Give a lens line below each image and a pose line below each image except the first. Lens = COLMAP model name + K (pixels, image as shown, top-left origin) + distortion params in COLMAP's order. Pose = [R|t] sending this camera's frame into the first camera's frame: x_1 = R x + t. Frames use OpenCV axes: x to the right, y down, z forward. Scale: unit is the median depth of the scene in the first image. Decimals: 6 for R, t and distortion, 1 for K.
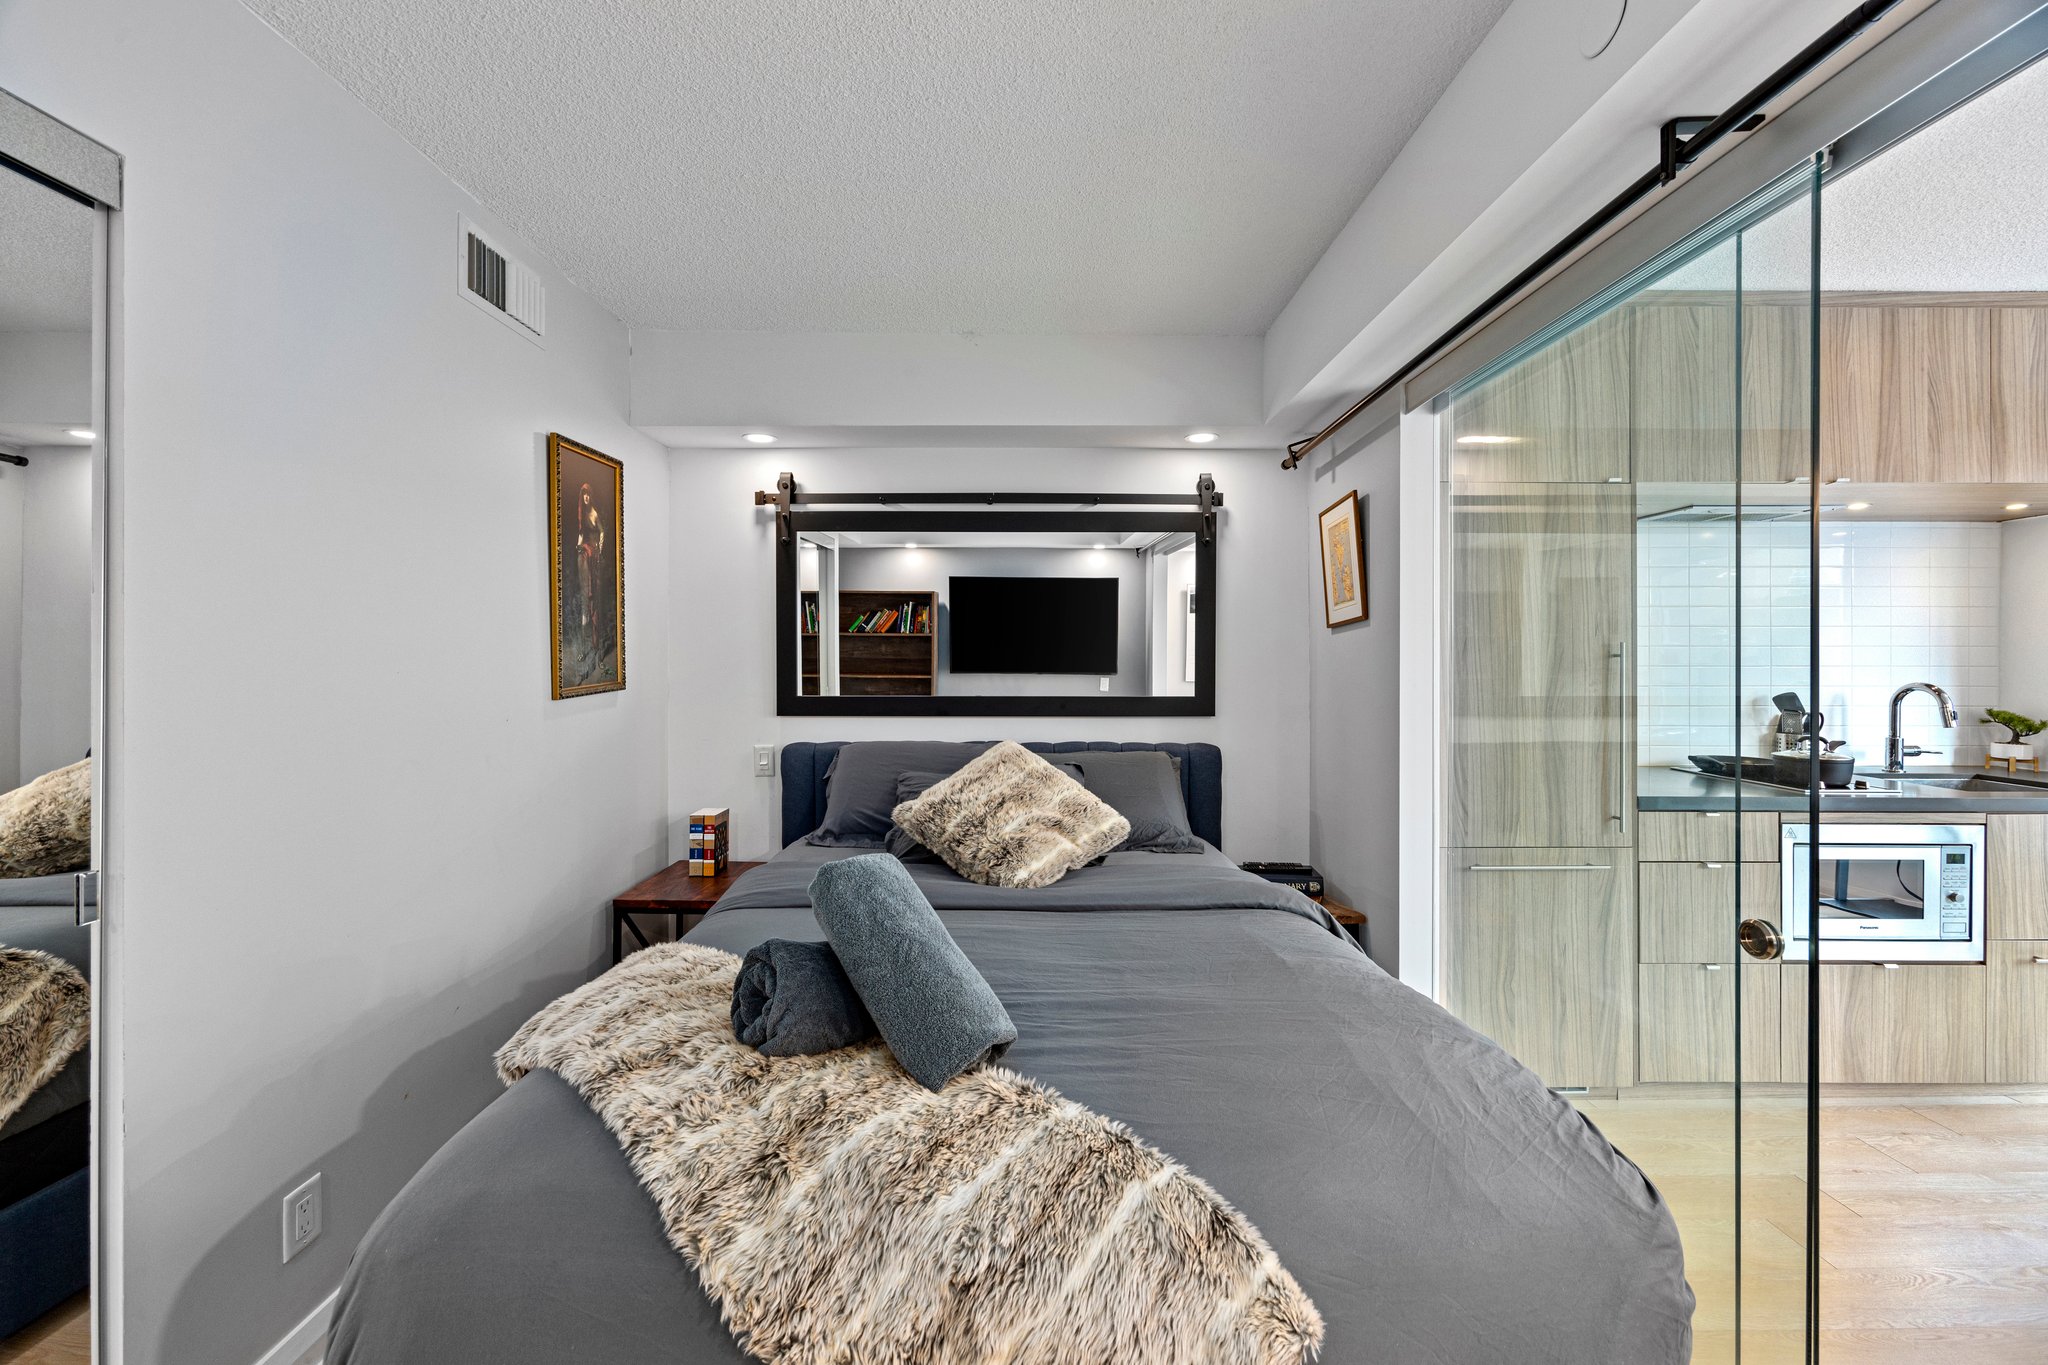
lens RADIAL K [[785.5, 0, 1038.7], [0, 785.5, 664.4], [0, 0, 1]] dist [-0.005449, 0.001744]
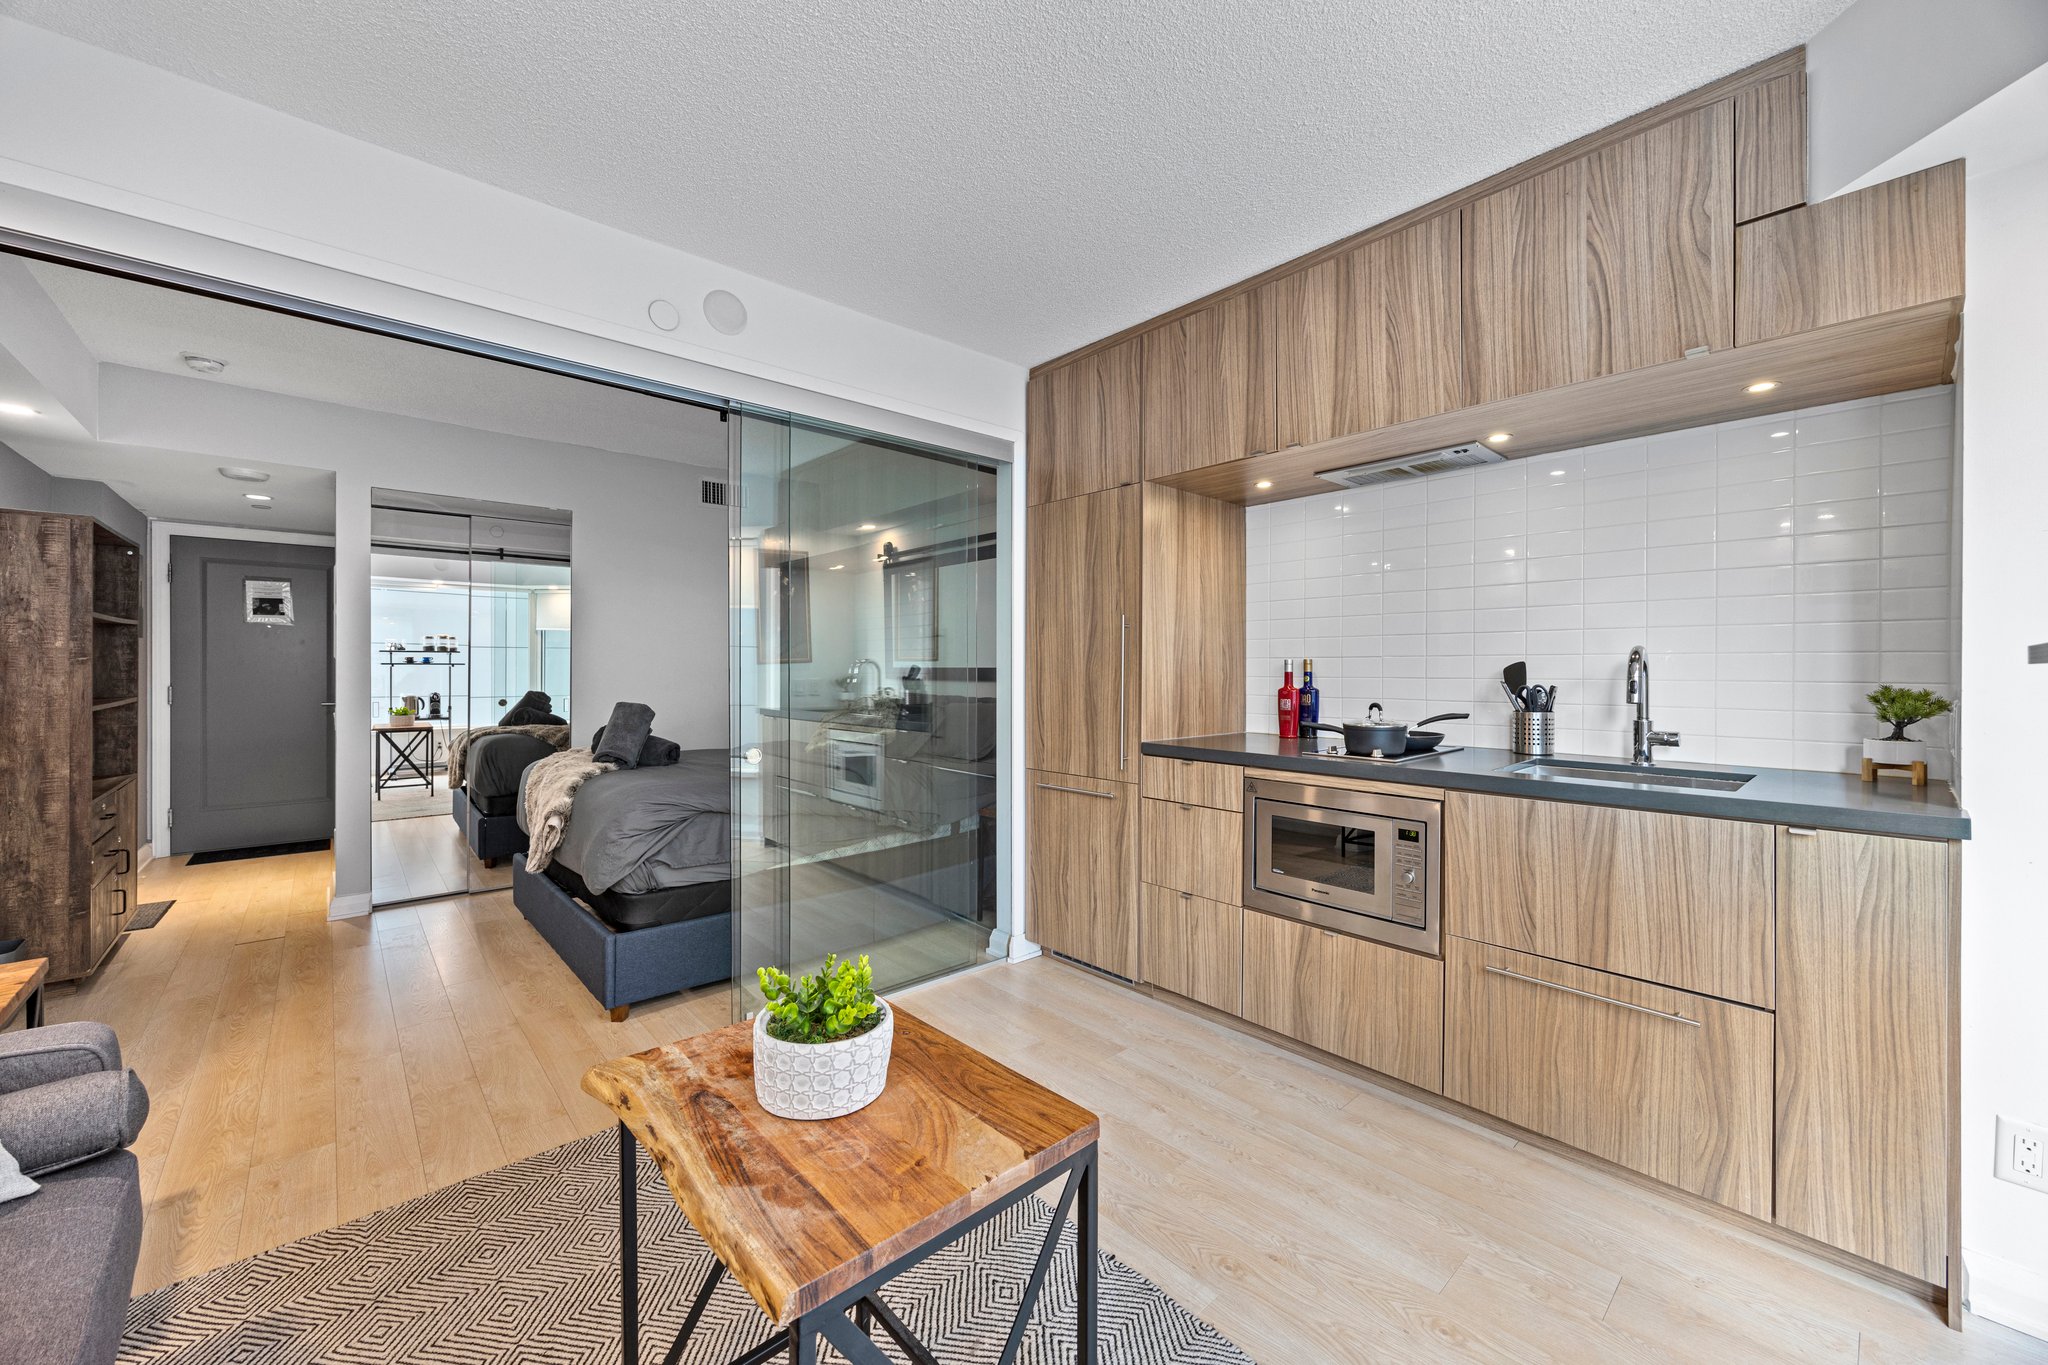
lens RADIAL K [[785.5, 0, 1023.4], [0, 785.5, 669.9], [0, 0, 1]] dist [-0.005449, 0.001744]
pose [[0.663979, 0.001179, -0.747751, 1.512949], [-0.002787, 0.999996, -0.000898, 0.057329], [0.747746, 0.002680, 0.663979, 0.060889]]
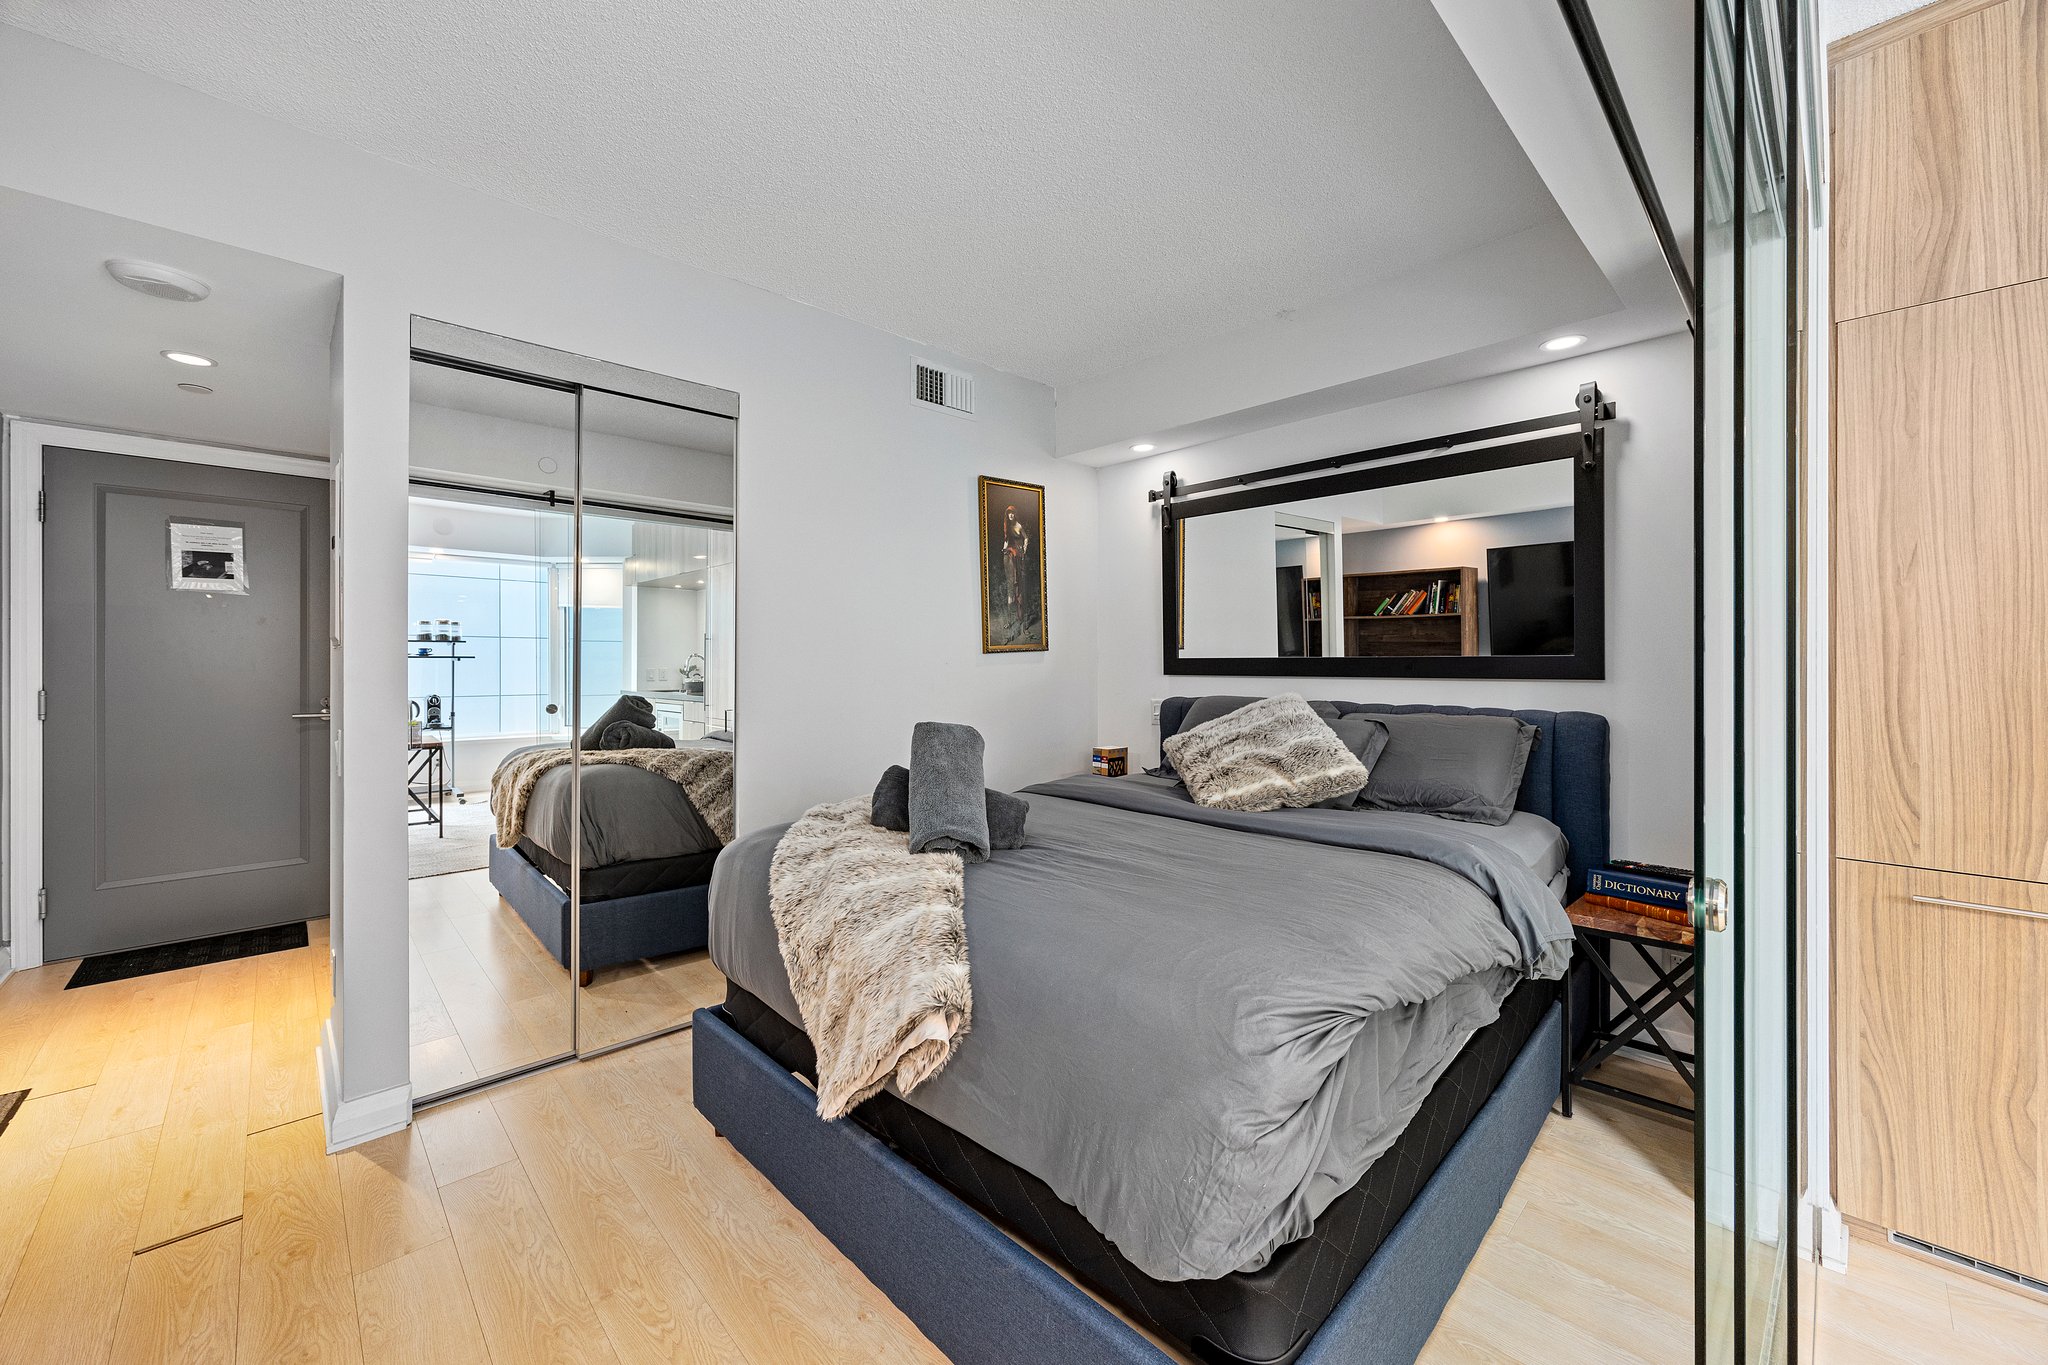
lens RADIAL K [[785.5, 0, 1032.5], [0, 785.5, 663.8], [0, 0, 1]] dist [-0.005449, 0.001744]
pose [[0.695618, -0.001726, -0.718410, 0.491058], [-0.000317, 0.999996, -0.002710, 0.064609], [0.718412, 0.002113, 0.695615, 0.021193]]
